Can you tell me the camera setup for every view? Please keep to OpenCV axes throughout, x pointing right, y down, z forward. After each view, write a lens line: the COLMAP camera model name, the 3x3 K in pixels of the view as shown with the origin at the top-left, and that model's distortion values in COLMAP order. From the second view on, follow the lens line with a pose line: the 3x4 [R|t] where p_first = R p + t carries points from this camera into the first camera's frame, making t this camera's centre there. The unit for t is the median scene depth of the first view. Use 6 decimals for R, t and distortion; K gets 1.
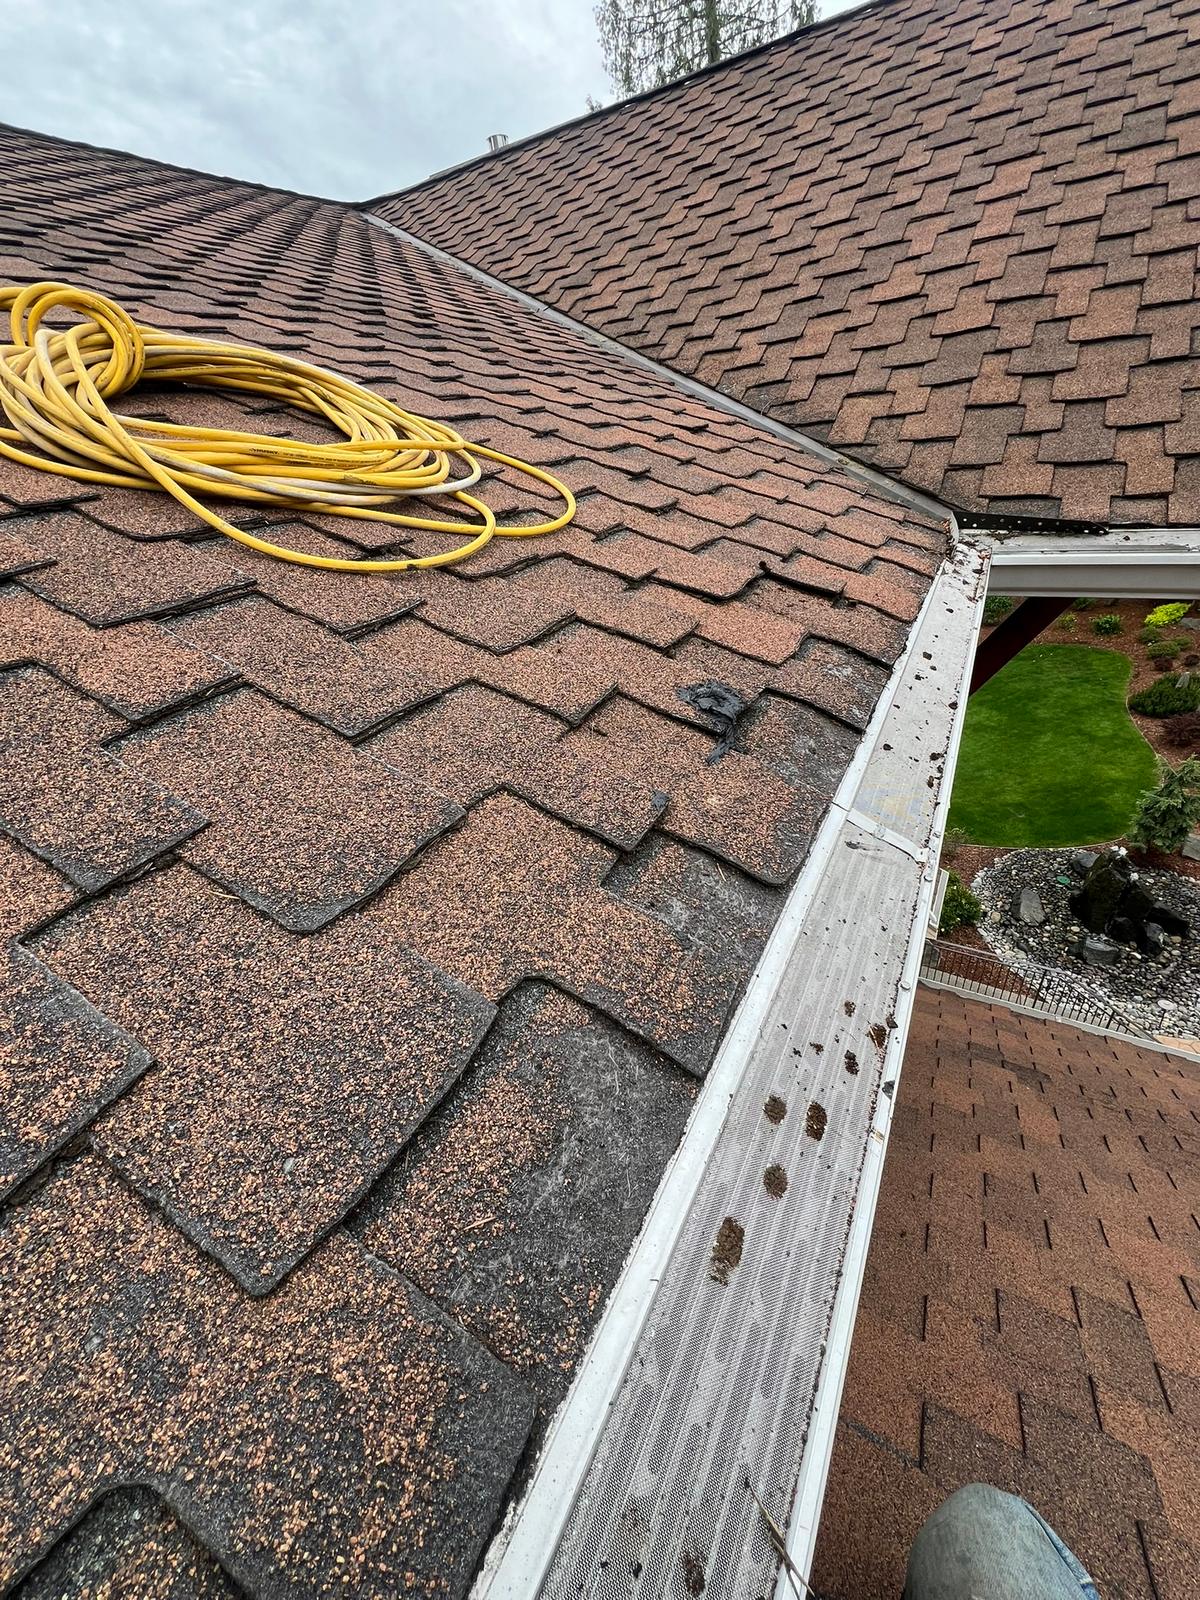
lens RADIAL K [[641.2, 0, 600.3], [0, 641.2, 792.1], [0, 0, 1]] dist [-0.007757, 0.000901]
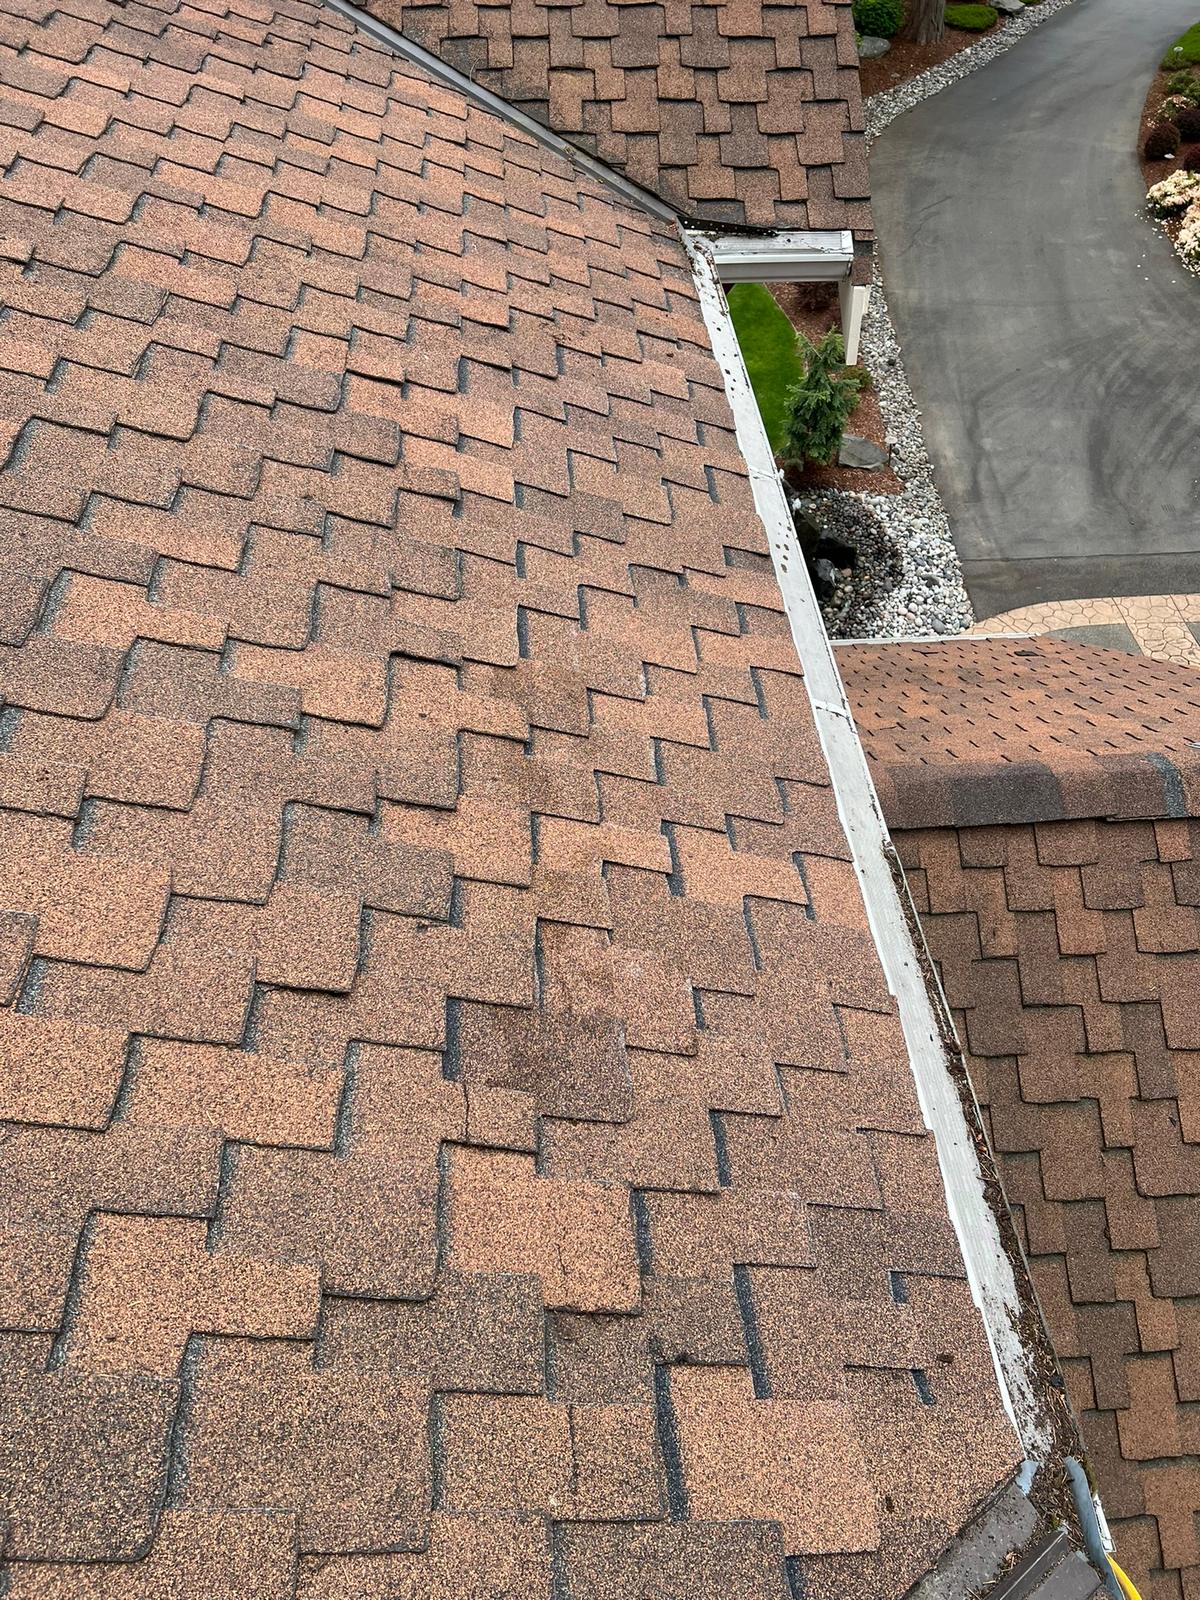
lens RADIAL K [[1205.3, 0, 599.6], [0, 1205.3, 801.6], [0, 0, 1]] dist [0.035647, -0.052874]
pose [[0.831105, -0.312359, 0.460104, -0.881618], [0.185548, 0.935698, 0.300070, -0.084847], [-0.524248, -0.164019, 0.835621, -0.945775]]
